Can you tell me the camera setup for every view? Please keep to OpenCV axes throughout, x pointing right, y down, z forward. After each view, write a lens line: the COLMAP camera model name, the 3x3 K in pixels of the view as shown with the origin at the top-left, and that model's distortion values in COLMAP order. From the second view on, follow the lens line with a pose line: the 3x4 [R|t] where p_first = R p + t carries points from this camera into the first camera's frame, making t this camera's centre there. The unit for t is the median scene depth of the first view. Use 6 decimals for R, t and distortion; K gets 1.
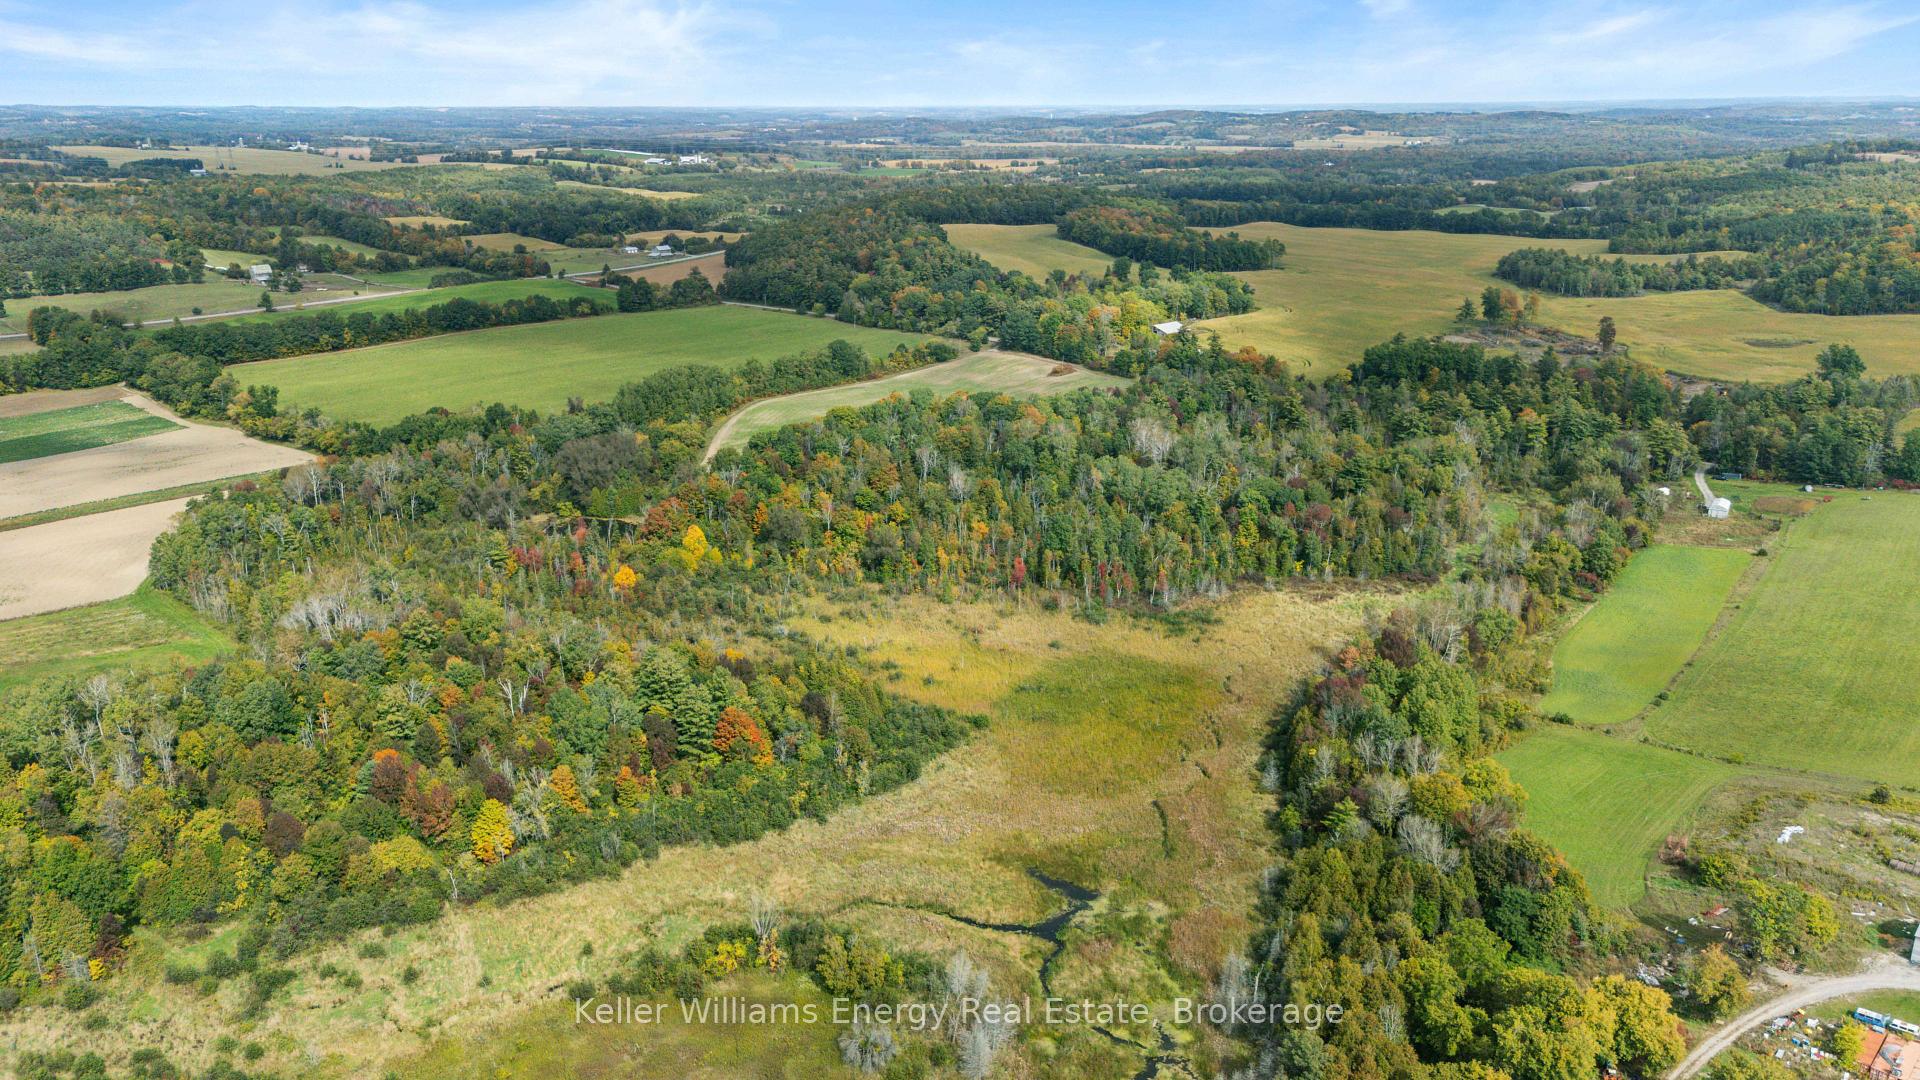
lens RADIAL K [[1442.0, 0, 950.4], [0, 1442.0, 546.1], [0, 0, 1]] dist [0.094900, -0.101244]
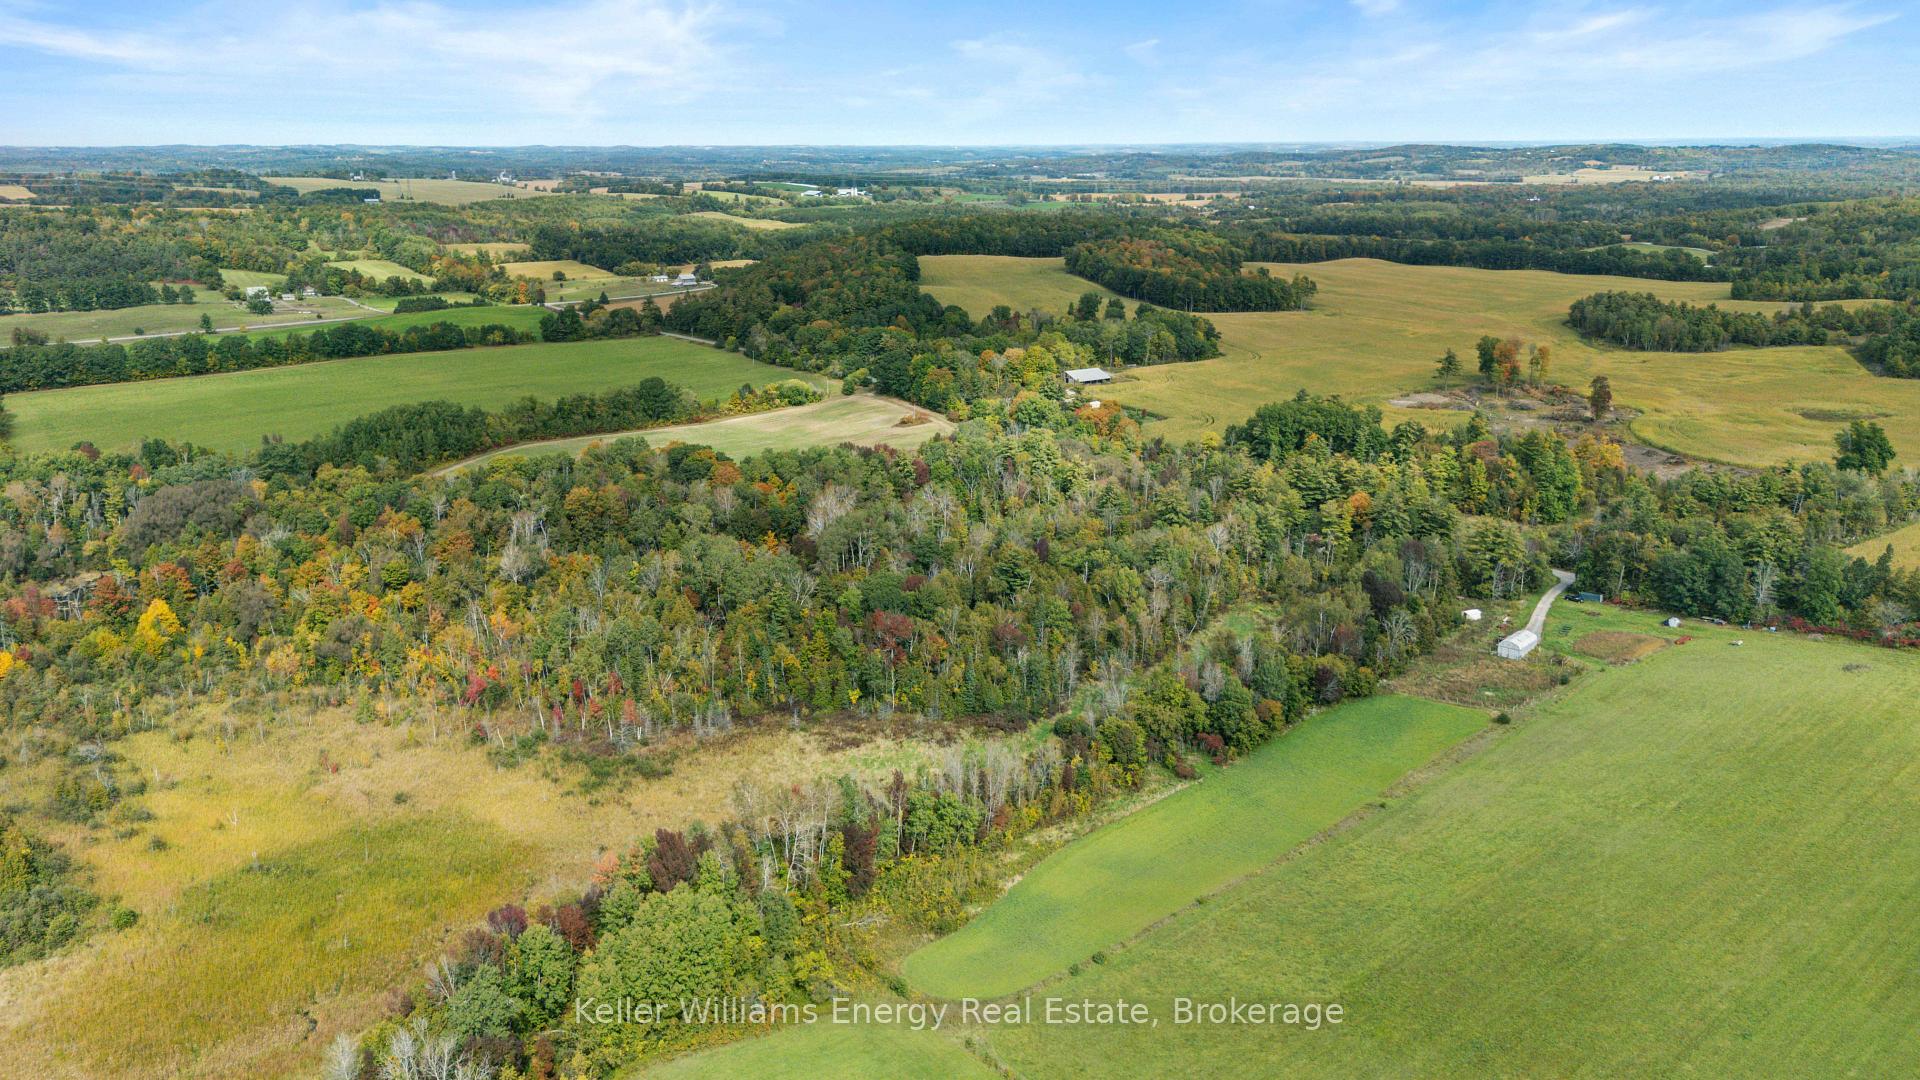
lens RADIAL K [[1426.8, 0, 960.0], [0, 1426.8, 540.0], [0, 0, 1]] dist [0.084698, -0.074175]
pose [[0.984711, 0.045892, -0.168042, 0.188492], [-0.050201, 0.998508, -0.021488, -0.024820], [0.166805, 0.029595, 0.985546, 0.123296]]
